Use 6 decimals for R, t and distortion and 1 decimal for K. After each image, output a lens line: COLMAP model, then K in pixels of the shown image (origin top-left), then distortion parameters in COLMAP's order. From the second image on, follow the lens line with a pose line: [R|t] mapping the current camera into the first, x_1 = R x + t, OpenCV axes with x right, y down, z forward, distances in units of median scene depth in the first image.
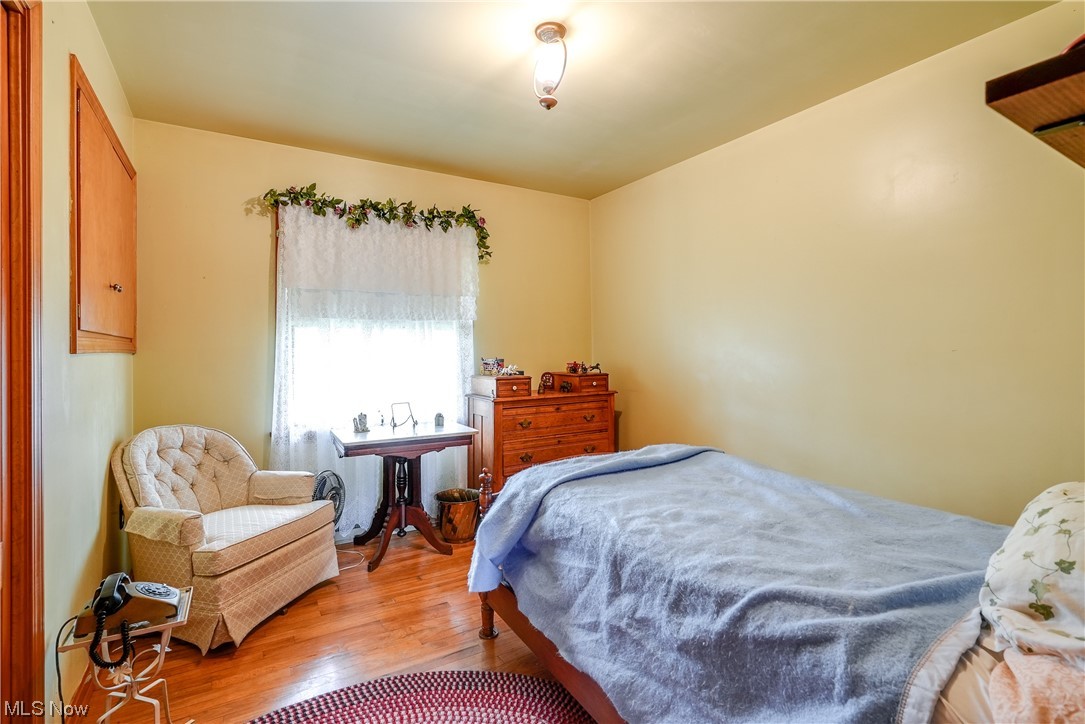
lens RADIAL K [[502.8, 0, 543.1], [0, 502.8, 354.0], [0, 0, 1]] dist [-0.016039, 0.006099]
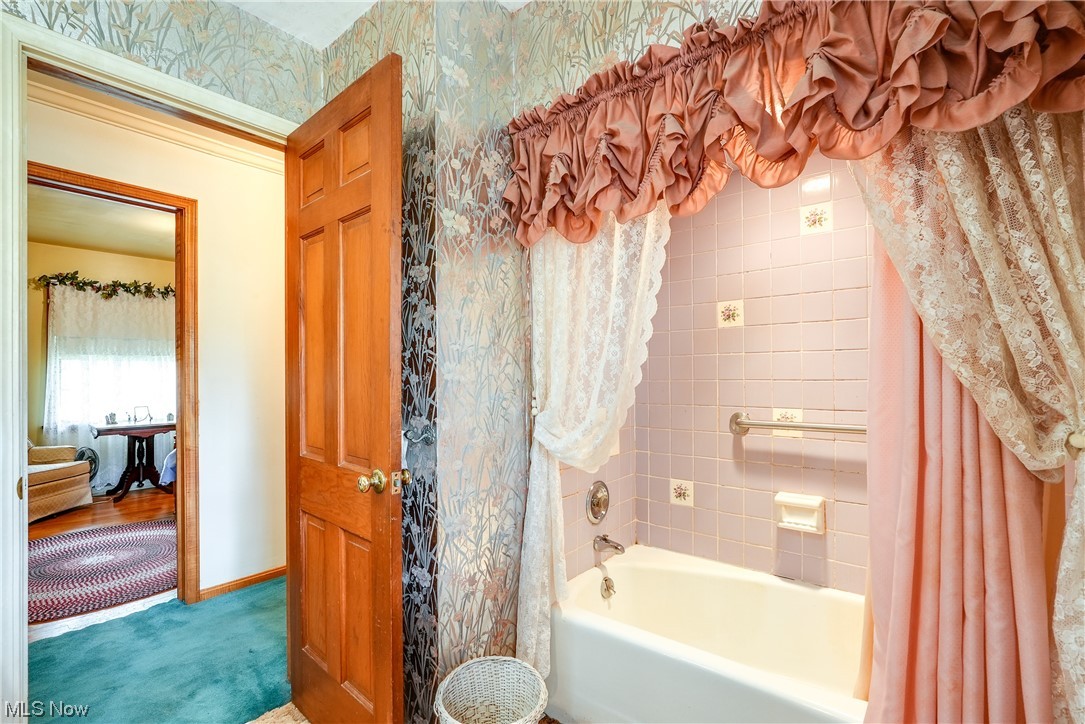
lens RADIAL K [[502.8, 0, 538.7], [0, 502.8, 373.5], [0, 0, 1]] dist [-0.016039, 0.006099]
pose [[0.951764, -0.002708, 0.306820, 0.465214], [0.006776, 0.999903, -0.012192, 0.018976], [-0.306758, 0.013683, 0.951689, -0.978128]]
